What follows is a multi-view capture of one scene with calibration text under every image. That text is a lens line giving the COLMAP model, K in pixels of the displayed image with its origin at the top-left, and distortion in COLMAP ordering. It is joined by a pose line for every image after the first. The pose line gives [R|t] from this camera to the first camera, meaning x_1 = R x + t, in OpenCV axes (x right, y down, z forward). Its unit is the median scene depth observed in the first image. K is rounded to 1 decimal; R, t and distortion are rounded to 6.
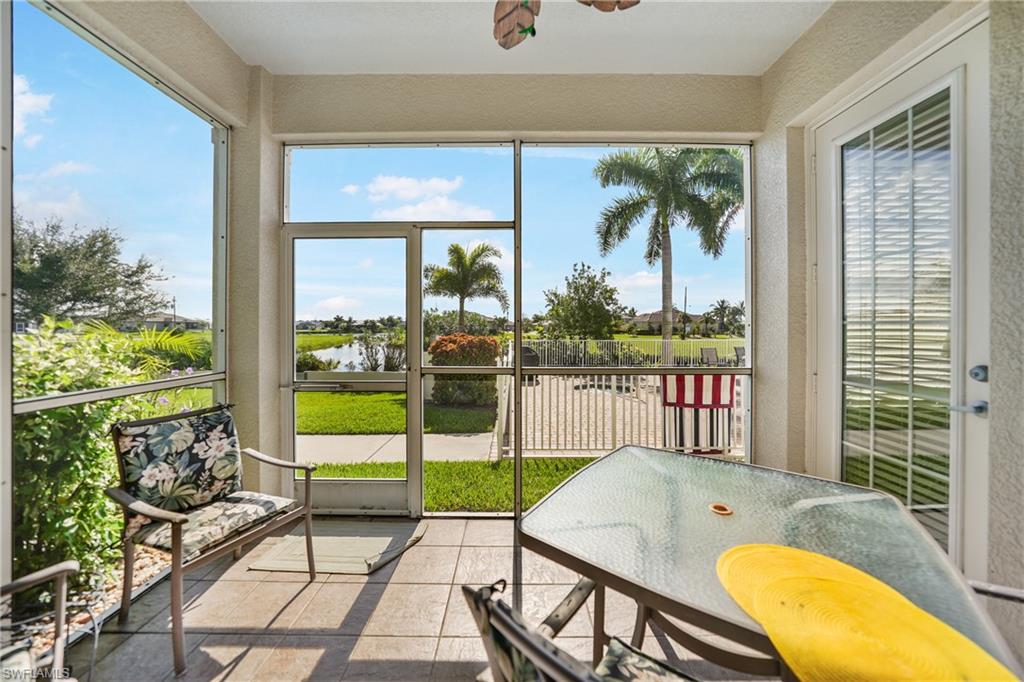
lens RADIAL K [[352.1, 0, 514.0], [0, 352.1, 333.1], [0, 0, 1]] dist [-0.030156, -0.000034]
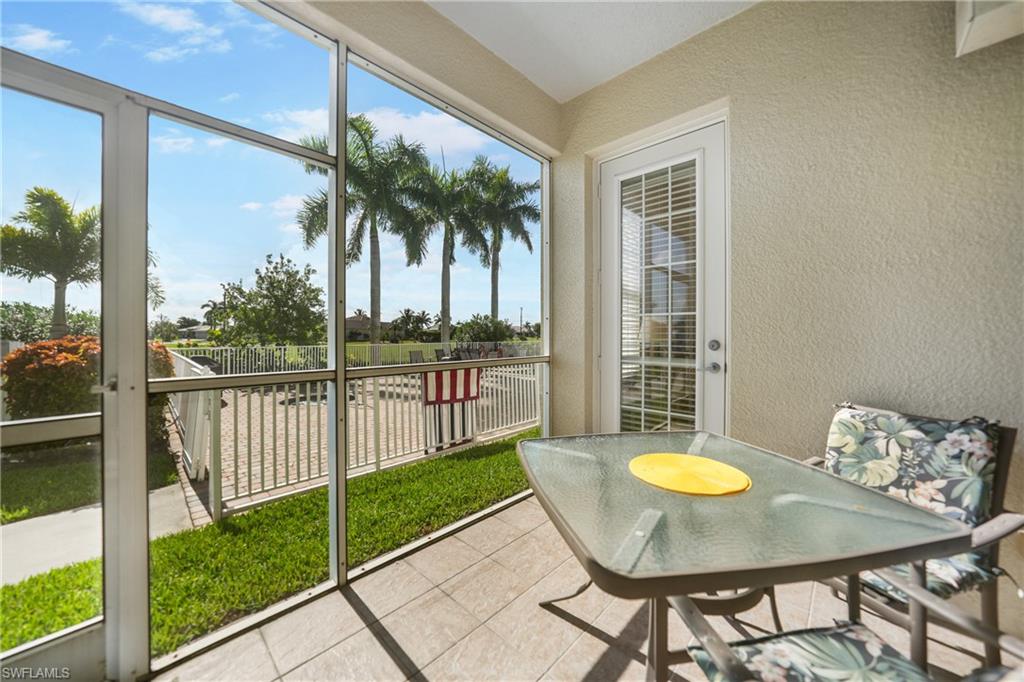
lens RADIAL K [[356.0, 0, 509.0], [0, 356.0, 337.8], [0, 0, 1]] dist [-0.030044, 0.006808]
pose [[0.704722, -0.008338, 0.709435, -0.112859], [0.009708, 0.999951, 0.002109, 0.016878], [-0.709417, 0.005401, 0.704768, 0.122207]]
